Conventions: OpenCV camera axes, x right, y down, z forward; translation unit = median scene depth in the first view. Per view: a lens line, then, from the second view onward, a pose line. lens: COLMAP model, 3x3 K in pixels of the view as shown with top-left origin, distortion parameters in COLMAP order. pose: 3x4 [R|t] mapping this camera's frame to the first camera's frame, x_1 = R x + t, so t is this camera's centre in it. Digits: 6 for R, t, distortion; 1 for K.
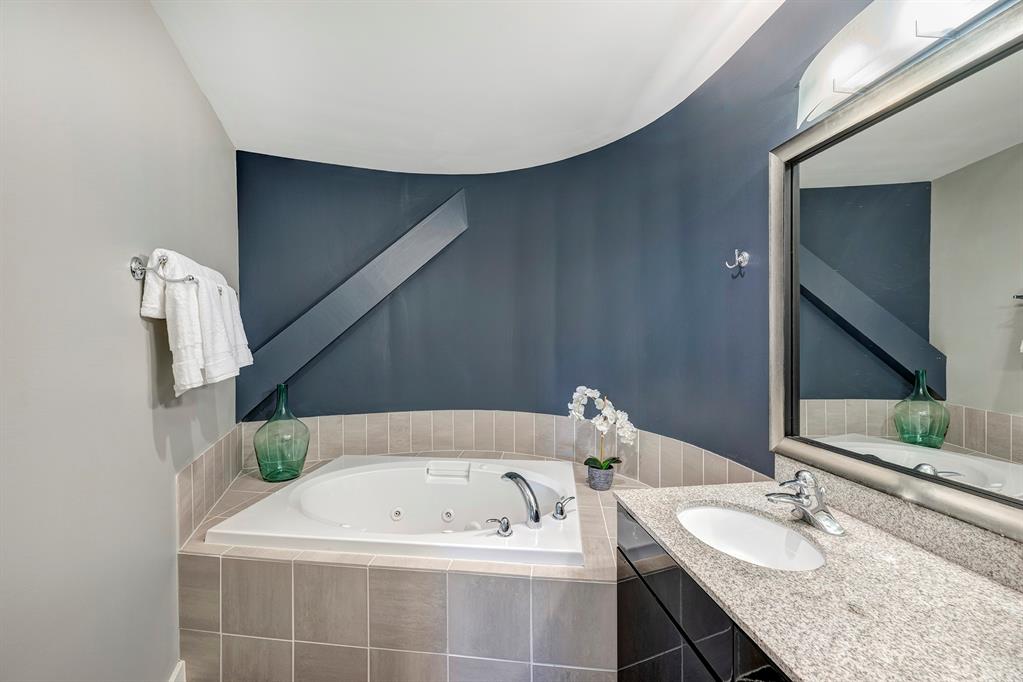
lens RADIAL K [[413.2, 0, 492.7], [0, 413.2, 341.6], [0, 0, 1]] dist [-0.001355, 0.000296]
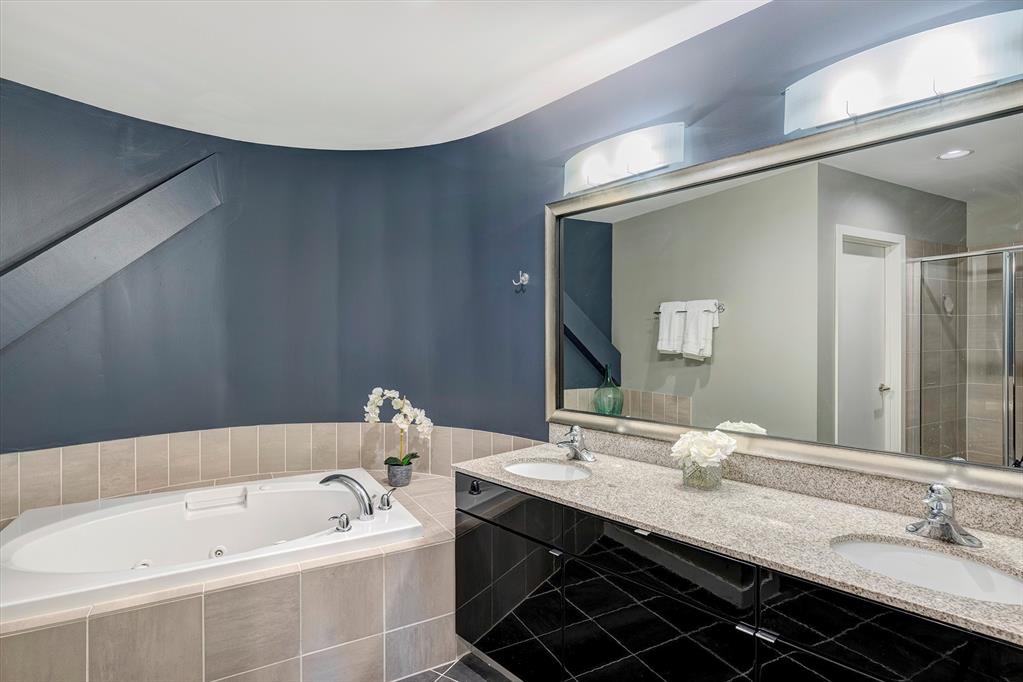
lens RADIAL K [[491.9, 0, 511.5], [0, 491.9, 341.0], [0, 0, 1]] dist [0.000166, -0.000357]
pose [[0.808265, 0.000947, 0.588818, -0.339147], [0.003353, 0.999975, -0.006211, 0.005338], [-0.588809, 0.006994, 0.808242, -0.226396]]
